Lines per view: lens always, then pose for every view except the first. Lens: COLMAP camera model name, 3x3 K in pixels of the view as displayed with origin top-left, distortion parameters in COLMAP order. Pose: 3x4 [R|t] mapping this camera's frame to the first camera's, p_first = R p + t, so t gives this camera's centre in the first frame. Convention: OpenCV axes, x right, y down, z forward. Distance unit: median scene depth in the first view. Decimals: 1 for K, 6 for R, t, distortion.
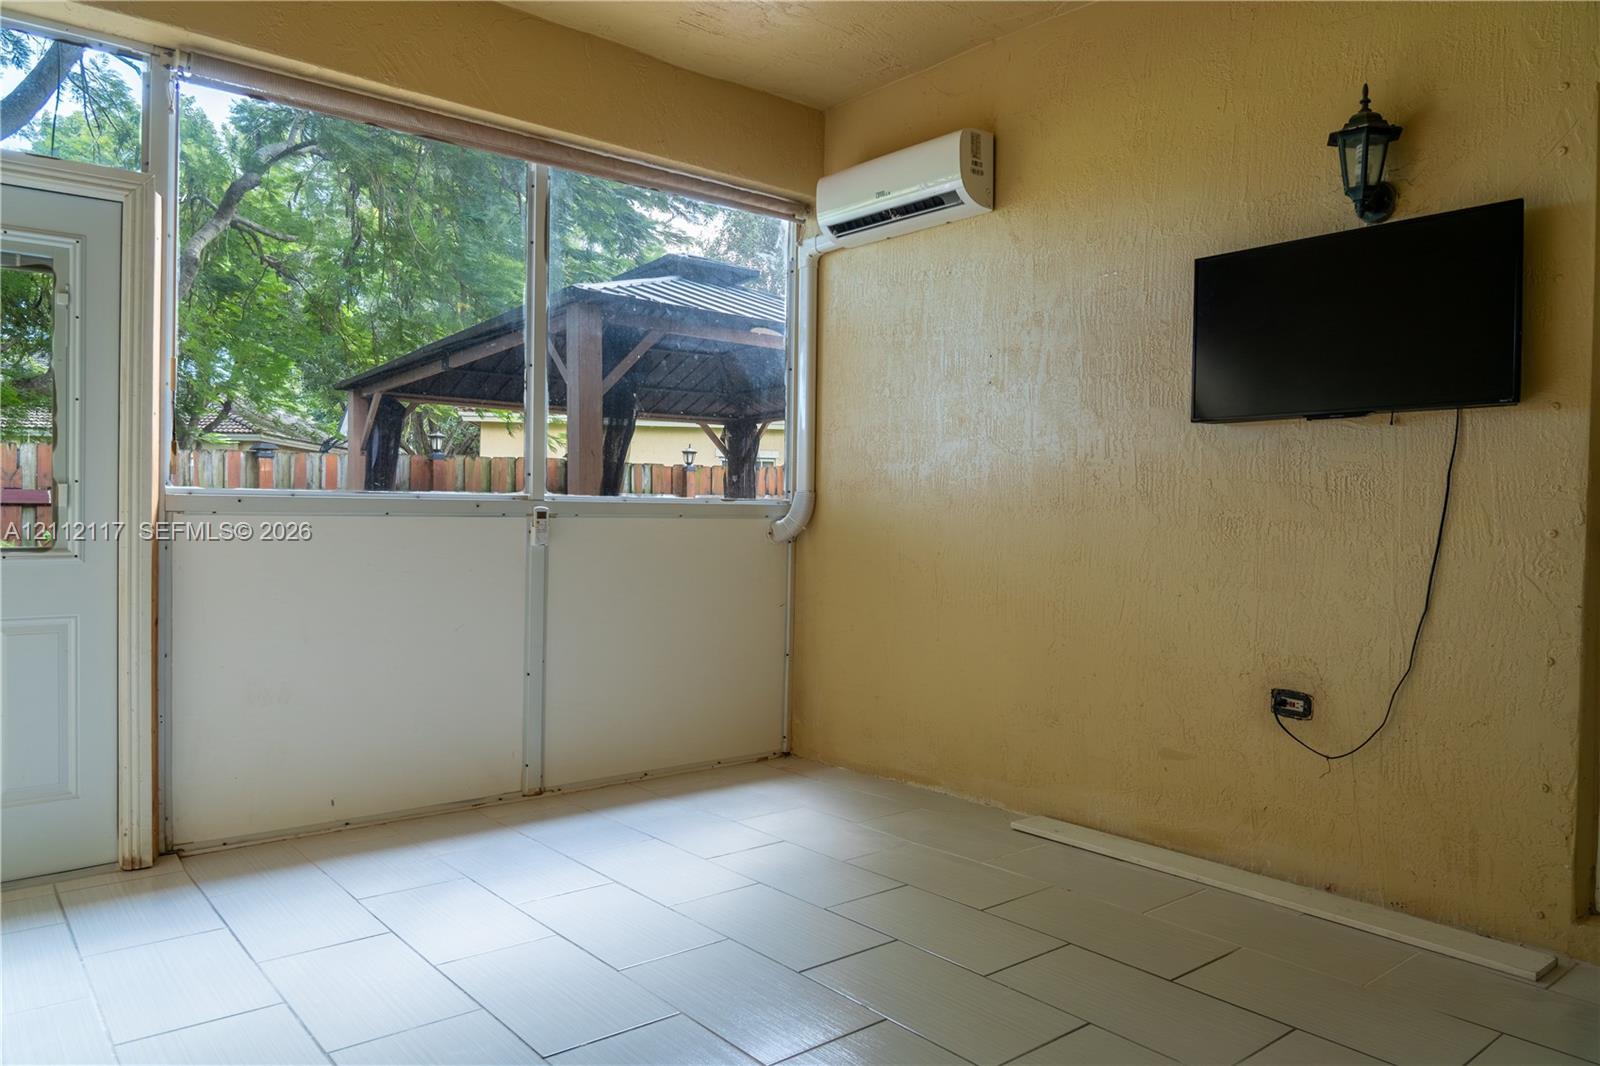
lens RADIAL K [[1084.9, 0, 799.1], [0, 1084.9, 526.7], [0, 0, 1]] dist [-0.006048, -0.002876]
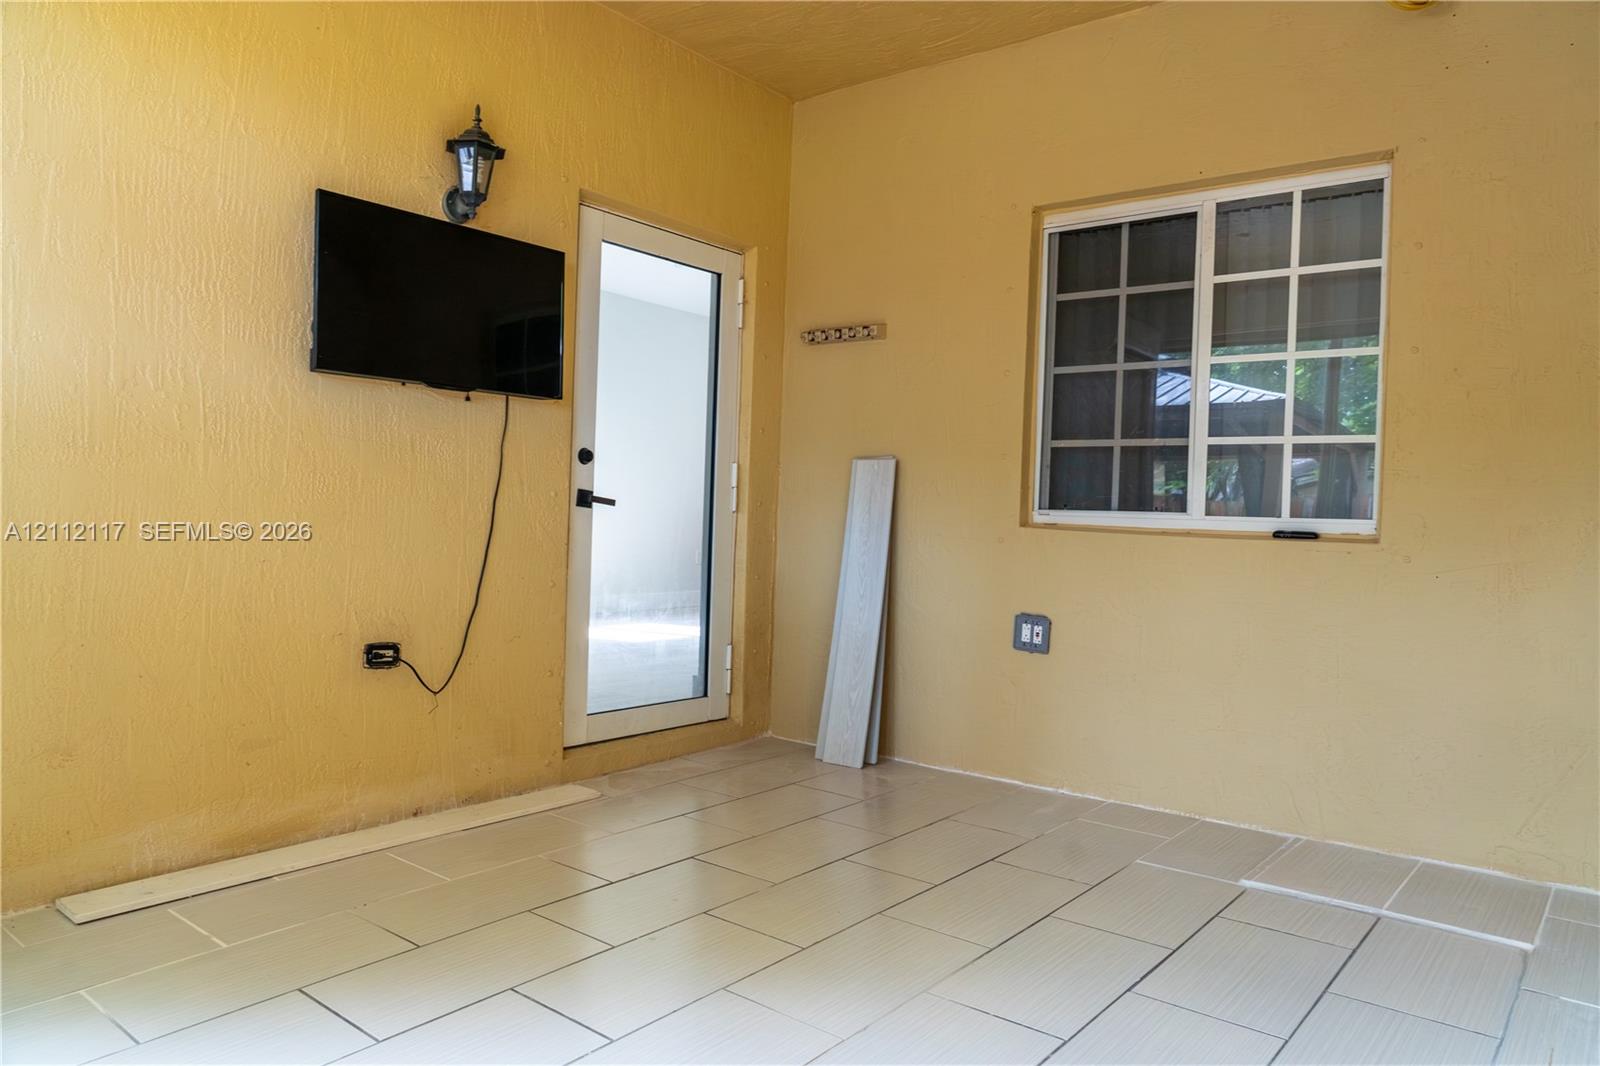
lens RADIAL K [[1084.9, 0, 798.6], [0, 1084.9, 536.3], [0, 0, 1]] dist [-0.006048, -0.002876]
pose [[-0.202116, -0.046424, 0.978261, -0.649594], [-0.024855, 0.998797, 0.042264, -0.004649], [-0.979046, -0.015772, -0.203027, 0.833629]]
